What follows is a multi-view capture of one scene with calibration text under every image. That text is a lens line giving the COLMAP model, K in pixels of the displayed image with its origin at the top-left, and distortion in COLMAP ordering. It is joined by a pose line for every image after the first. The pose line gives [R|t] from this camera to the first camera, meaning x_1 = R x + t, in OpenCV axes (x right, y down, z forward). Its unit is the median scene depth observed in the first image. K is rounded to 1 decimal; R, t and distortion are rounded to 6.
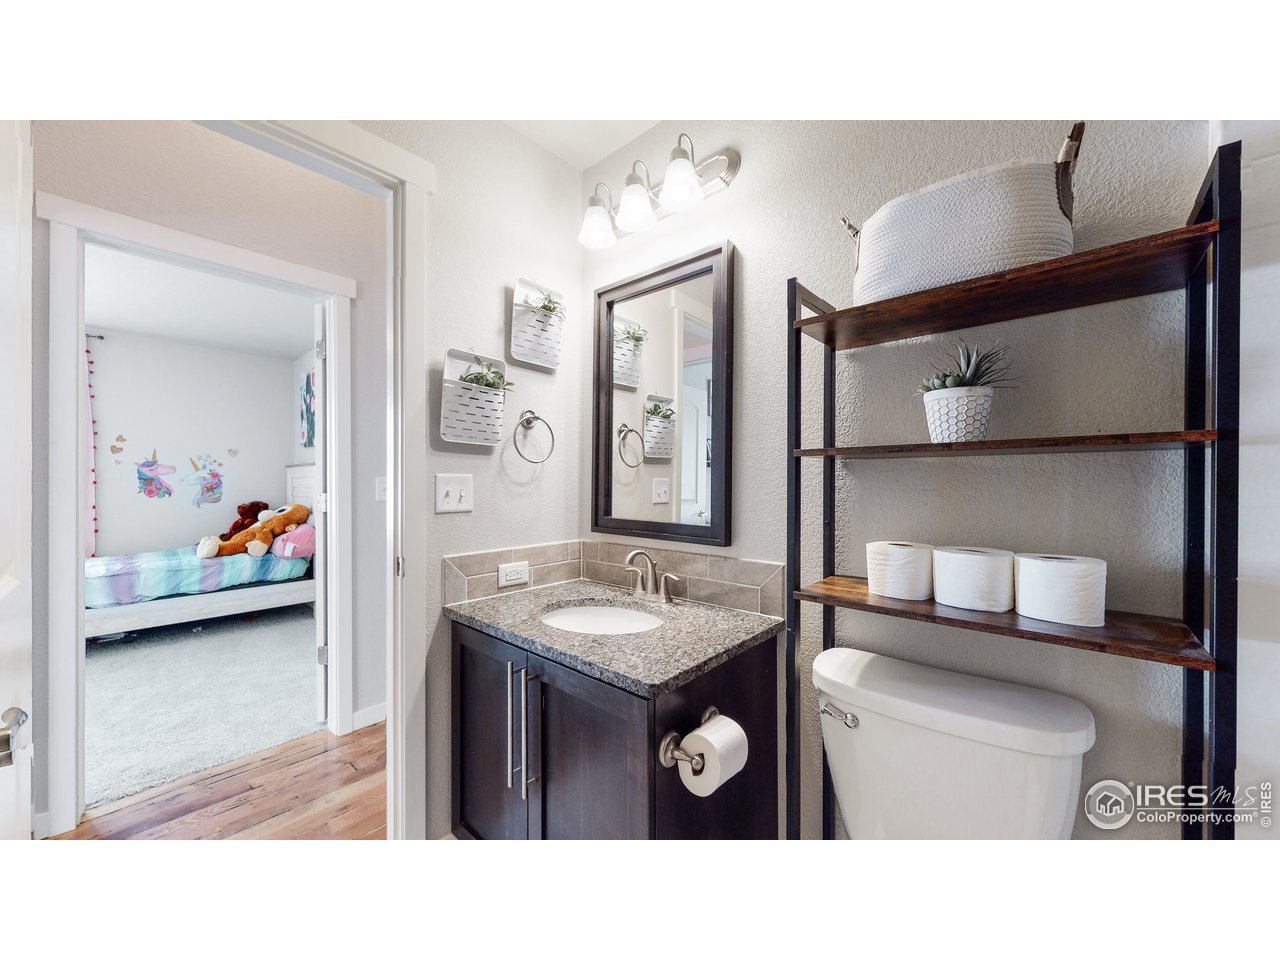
lens RADIAL K [[475.7, 0, 641.8], [0, 475.7, 480.2], [0, 0, 1]] dist [0.000292, -0.000482]
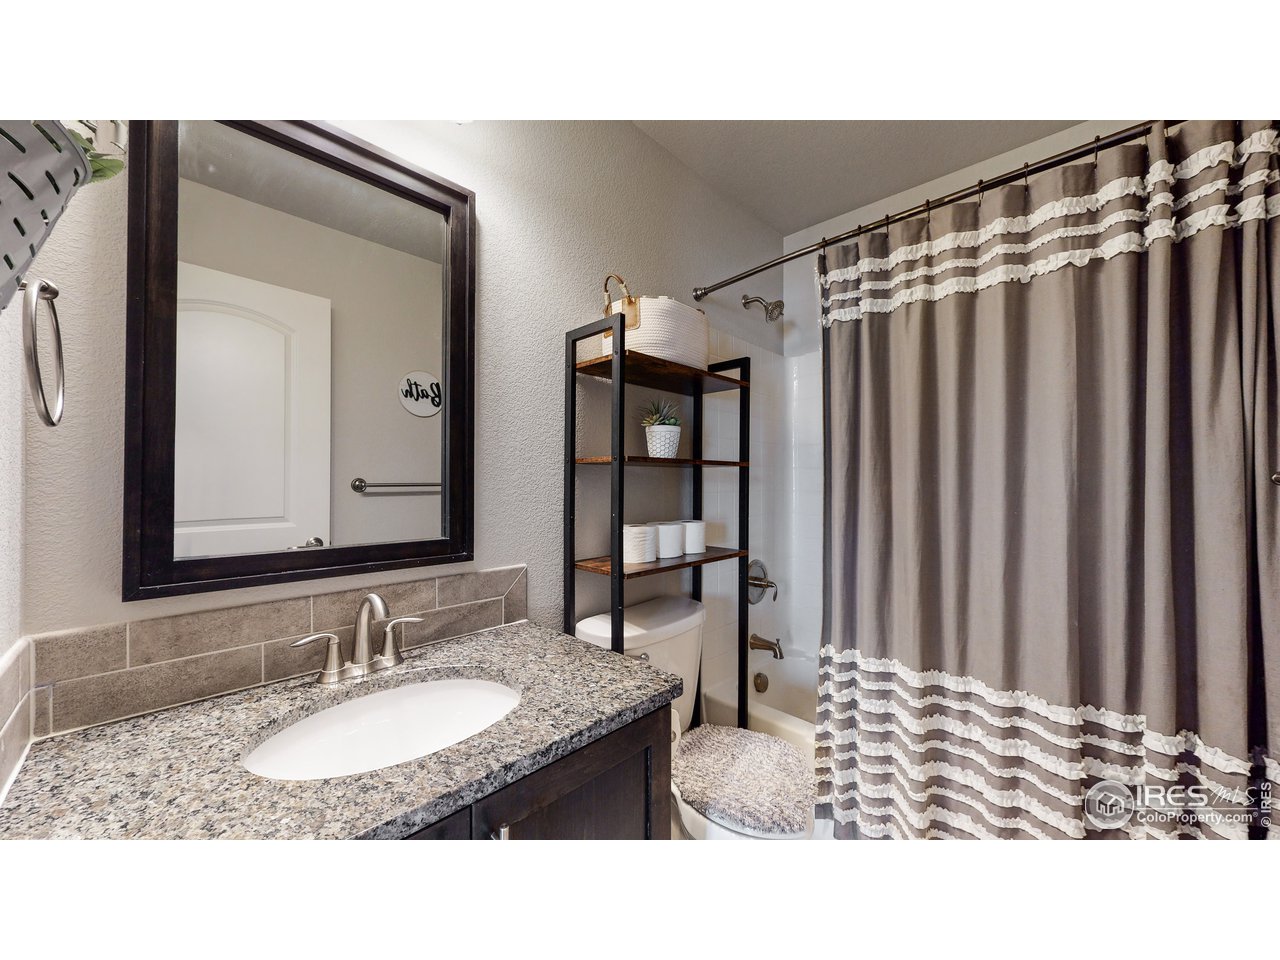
lens RADIAL K [[475.7, 0, 646.9], [0, 475.7, 483.8], [0, 0, 1]] dist [0.000292, -0.000482]
pose [[0.019565, -0.005312, 0.999794, -0.802368], [-0.015136, 0.999870, 0.005609, -0.004971], [-0.999694, -0.015243, 0.019482, 0.837070]]
